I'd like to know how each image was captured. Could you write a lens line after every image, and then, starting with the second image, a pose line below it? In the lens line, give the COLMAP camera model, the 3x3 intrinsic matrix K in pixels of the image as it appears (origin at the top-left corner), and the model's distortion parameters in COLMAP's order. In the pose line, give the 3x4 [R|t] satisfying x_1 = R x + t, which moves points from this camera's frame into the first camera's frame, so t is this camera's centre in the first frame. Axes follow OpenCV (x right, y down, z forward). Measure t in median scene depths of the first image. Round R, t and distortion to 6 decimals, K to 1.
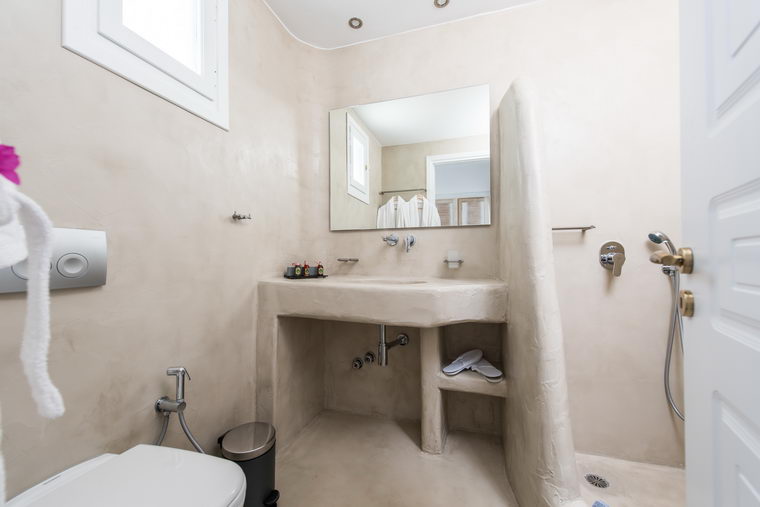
lens RADIAL K [[303.5, 0, 385.7], [0, 303.5, 254.5], [0, 0, 1]] dist [0.017438, -0.006822]
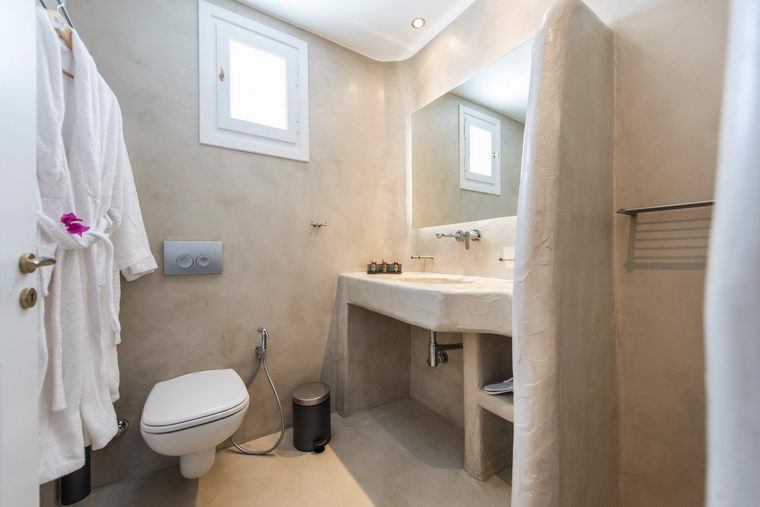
lens RADIAL K [[303.5, 0, 385.7], [0, 303.5, 254.5], [0, 0, 1]] dist [0.017438, -0.006822]
pose [[0.756675, -0.006034, -0.653763, 0.558419], [0.014839, 0.999858, 0.007946, -0.002905], [0.653623, -0.015714, 0.756658, 0.180141]]
